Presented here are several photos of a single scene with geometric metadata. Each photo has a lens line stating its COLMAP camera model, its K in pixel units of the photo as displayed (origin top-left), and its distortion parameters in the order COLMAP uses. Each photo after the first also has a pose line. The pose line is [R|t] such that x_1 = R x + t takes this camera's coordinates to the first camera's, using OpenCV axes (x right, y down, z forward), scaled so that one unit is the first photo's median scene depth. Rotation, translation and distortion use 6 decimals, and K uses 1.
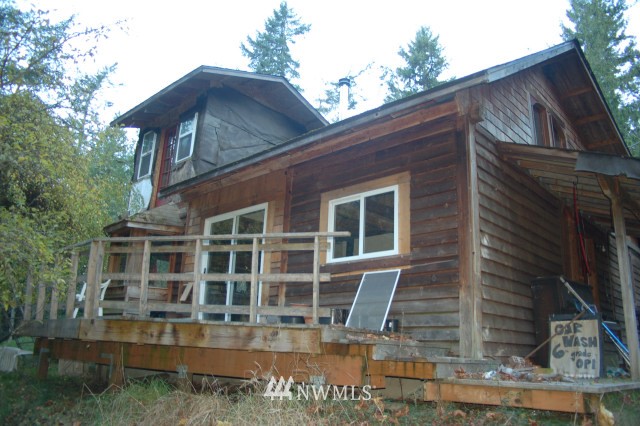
lens RADIAL K [[505.5, 0, 320.0], [0, 505.5, 213.0], [0, 0, 1]] dist [-0.093675, 0.003923]
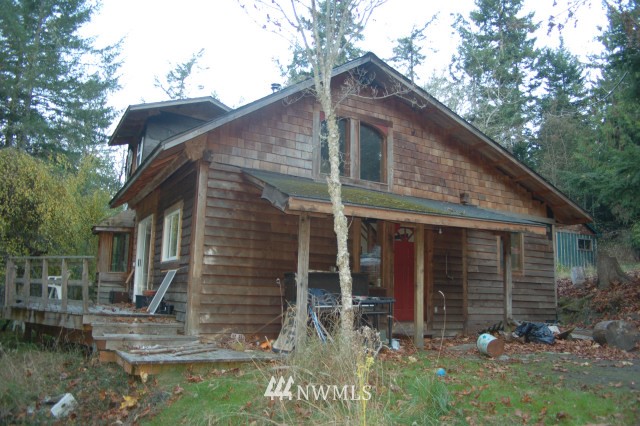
lens RADIAL K [[505.5, 0, 320.0], [0, 505.5, 213.0], [0, 0, 1]] dist [-0.093675, 0.003923]
pose [[0.960727, -0.062061, -0.270467, 0.119873], [0.088947, 0.992115, 0.088299, -0.017703], [0.262854, -0.108888, 0.958671, -0.030937]]
